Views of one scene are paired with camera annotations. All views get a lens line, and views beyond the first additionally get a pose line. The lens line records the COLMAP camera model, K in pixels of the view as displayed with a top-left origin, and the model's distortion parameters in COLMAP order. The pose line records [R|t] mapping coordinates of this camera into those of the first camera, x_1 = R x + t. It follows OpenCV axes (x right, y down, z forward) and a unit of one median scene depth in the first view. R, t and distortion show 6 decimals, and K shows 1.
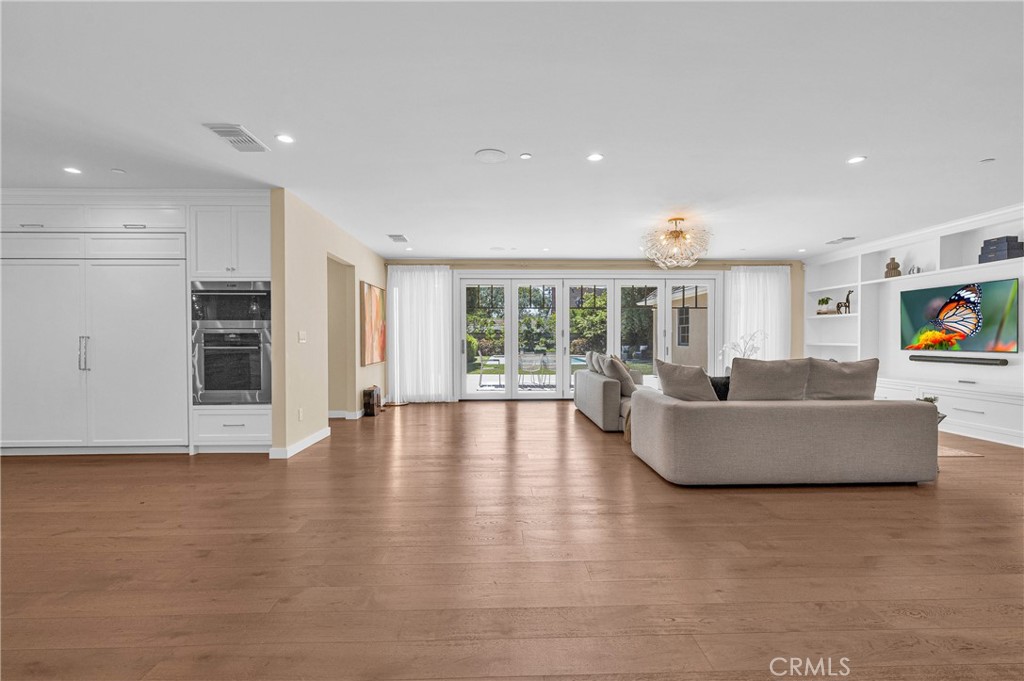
lens RADIAL K [[452.8, 0, 525.6], [0, 452.8, 341.5], [0, 0, 1]] dist [-0.001175, -0.000132]
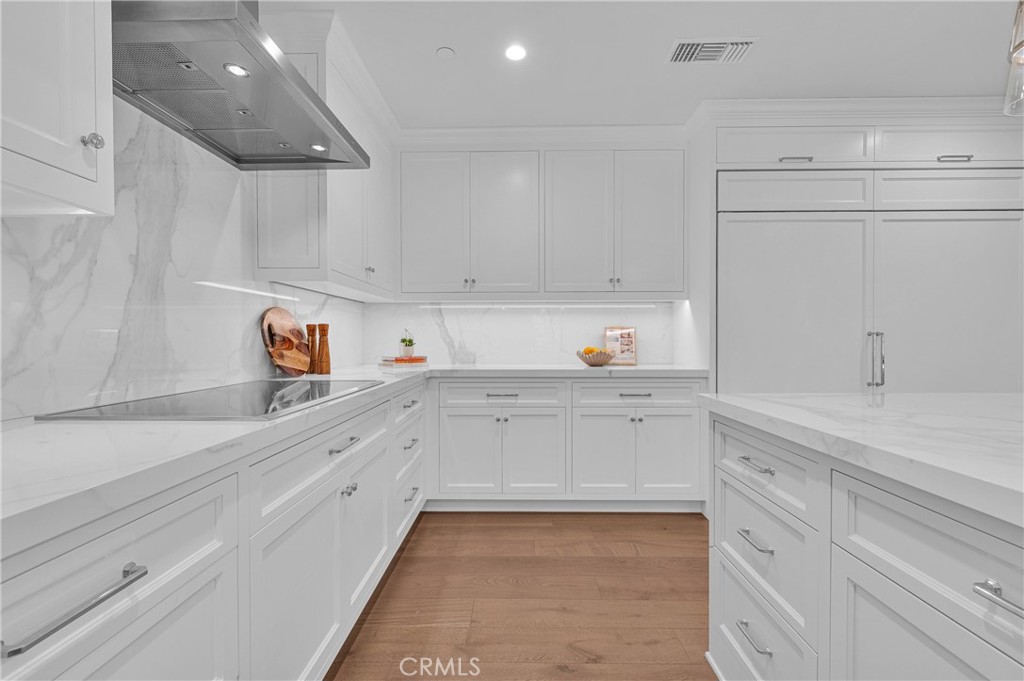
lens RADIAL K [[452.8, 0, 525.6], [0, 452.8, 341.5], [0, 0, 1]] dist [-0.001175, -0.000132]
pose [[0.998857, 0.002278, -0.047751, -1.429450], [-0.002307, 0.999997, -0.000551, 0.002236], [0.047750, 0.000661, 0.998859, 0.341359]]
